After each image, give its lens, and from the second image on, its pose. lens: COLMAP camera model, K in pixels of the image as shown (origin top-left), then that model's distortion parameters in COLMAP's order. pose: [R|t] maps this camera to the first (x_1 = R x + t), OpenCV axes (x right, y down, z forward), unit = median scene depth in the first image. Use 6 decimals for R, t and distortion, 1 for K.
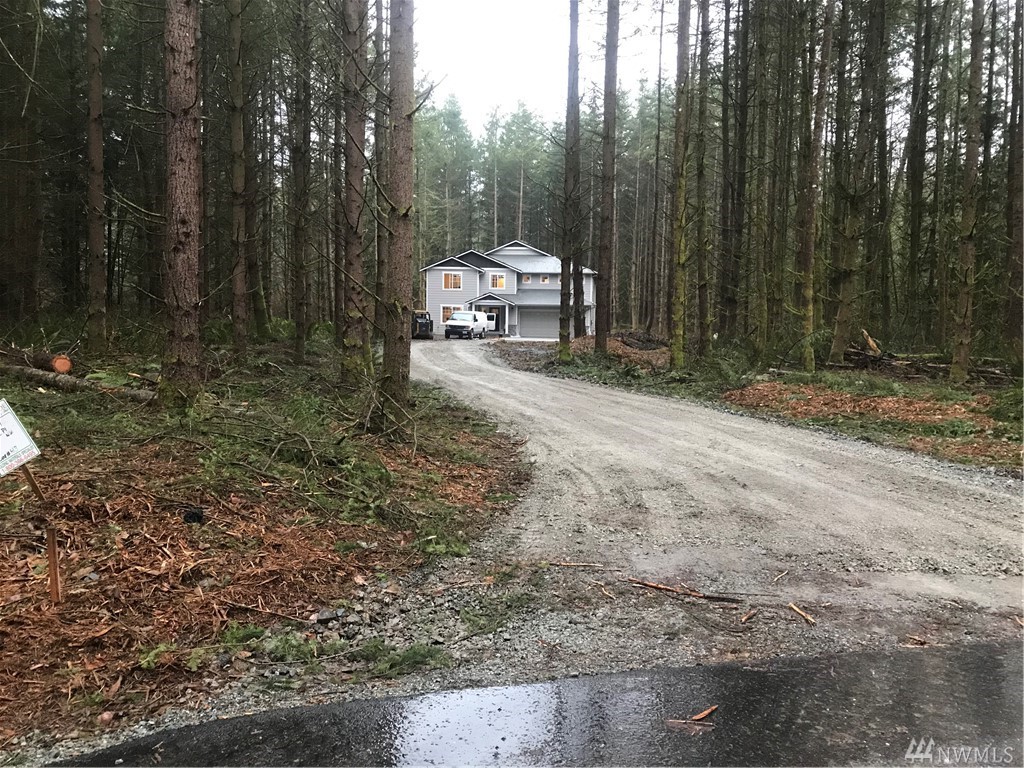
lens RADIAL K [[827.4, 0, 512.7], [0, 827.4, 387.7], [0, 0, 1]] dist [0.007938, -0.004132]
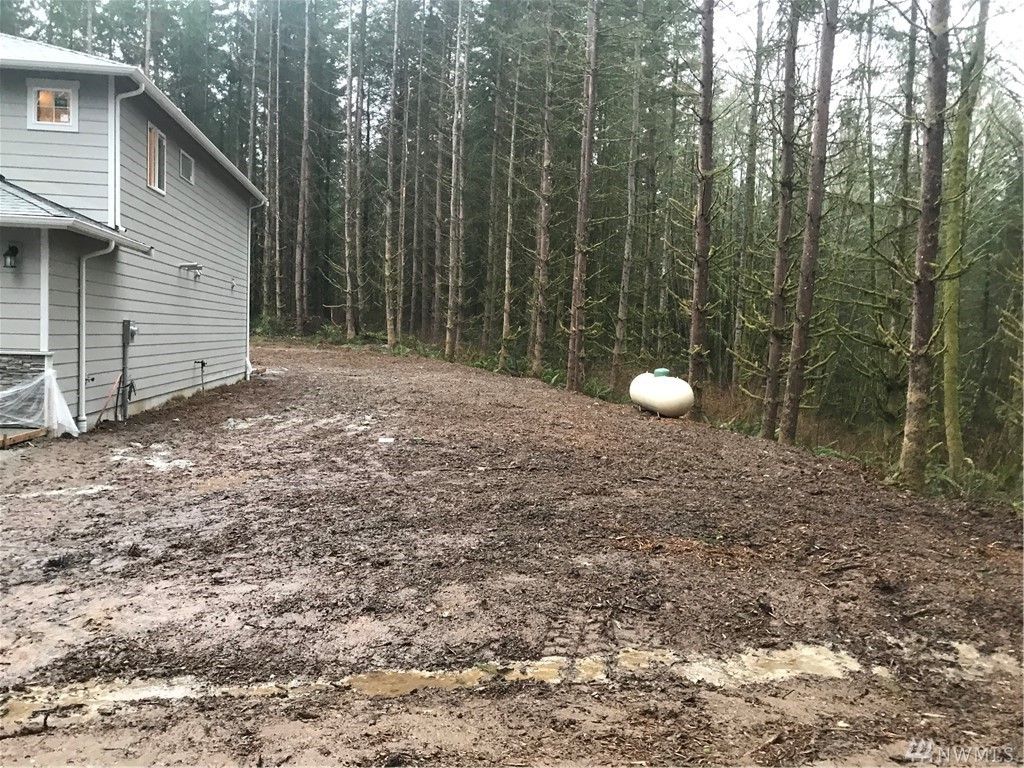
lens RADIAL K [[827.4, 0, 510.9], [0, 827.4, 389.0], [0, 0, 1]] dist [0.007938, -0.004132]
pose [[0.965648, -0.008479, 0.259715, 0.133489], [0.010095, 0.999937, -0.004892, -0.063625], [-0.259657, 0.007346, 0.965673, 0.791874]]
